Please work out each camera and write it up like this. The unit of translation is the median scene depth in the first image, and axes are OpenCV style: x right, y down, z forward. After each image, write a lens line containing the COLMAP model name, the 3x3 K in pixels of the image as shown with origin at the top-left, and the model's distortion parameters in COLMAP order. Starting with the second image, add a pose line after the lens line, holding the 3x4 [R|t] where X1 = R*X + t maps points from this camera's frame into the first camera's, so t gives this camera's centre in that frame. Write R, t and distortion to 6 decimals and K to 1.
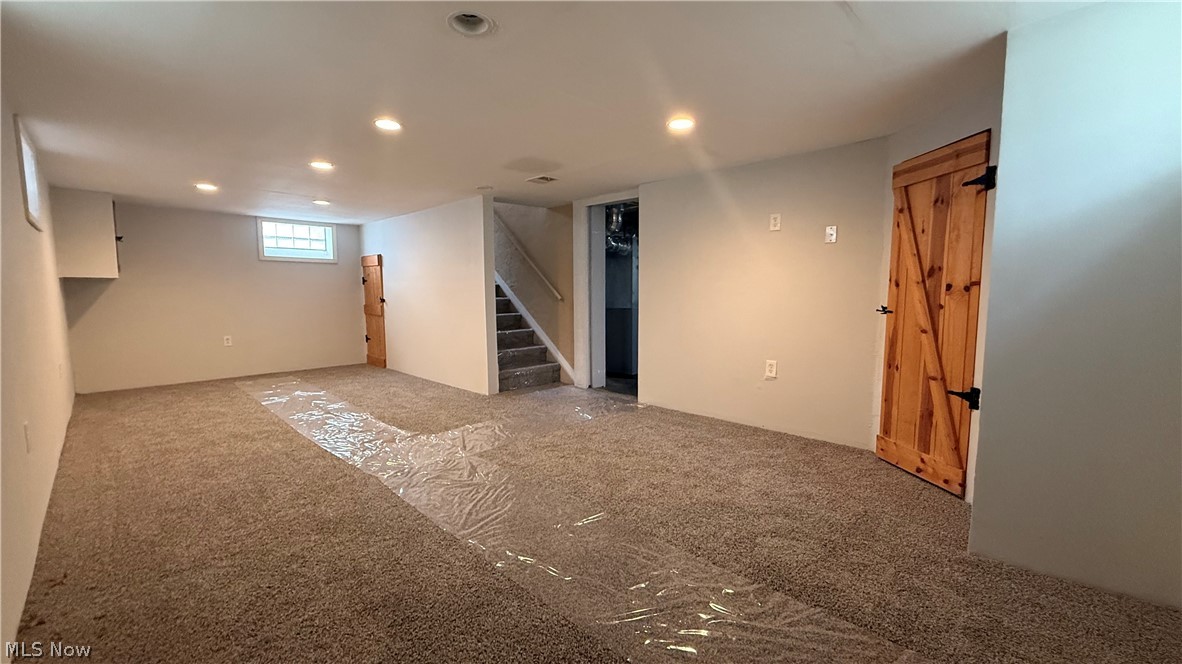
lens RADIAL K [[474.1, 0, 594.1], [0, 474.1, 332.9], [0, 0, 1]] dist [0.004602, -0.000053]
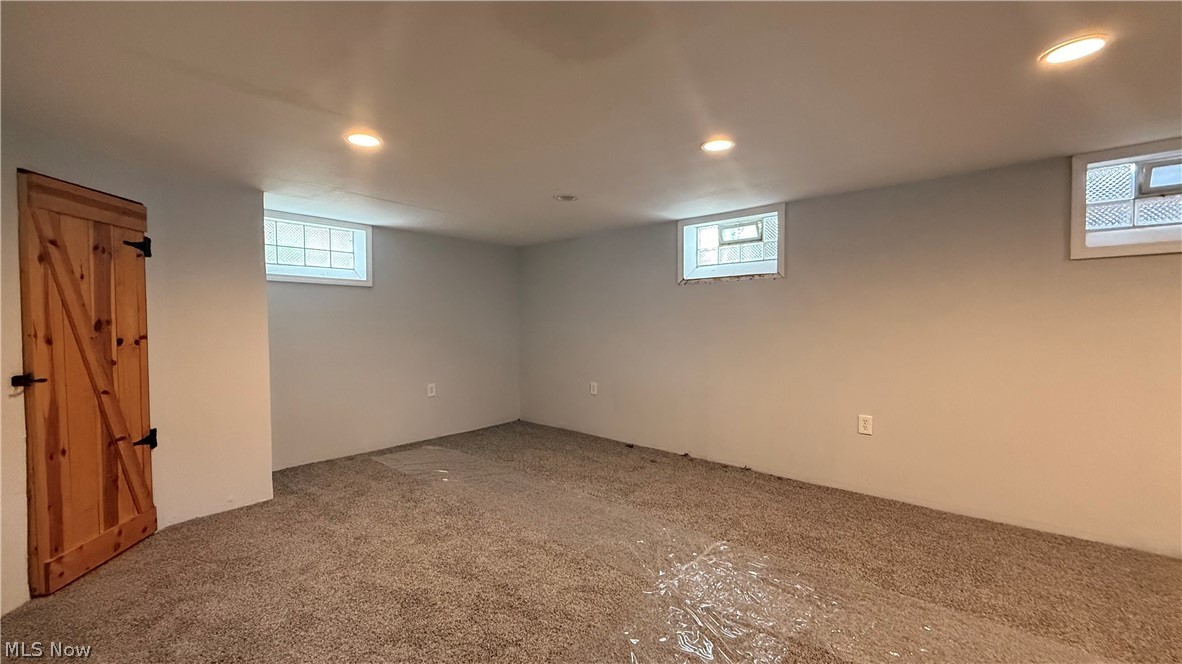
lens RADIAL K [[474.1, 0, 588.2], [0, 474.1, 332.8], [0, 0, 1]] dist [0.004602, -0.000053]
pose [[-0.999730, 0.006821, -0.022213, -0.194327], [0.004160, 0.993043, 0.117675, -0.223644], [0.022861, 0.117550, -0.992804, 1.972272]]
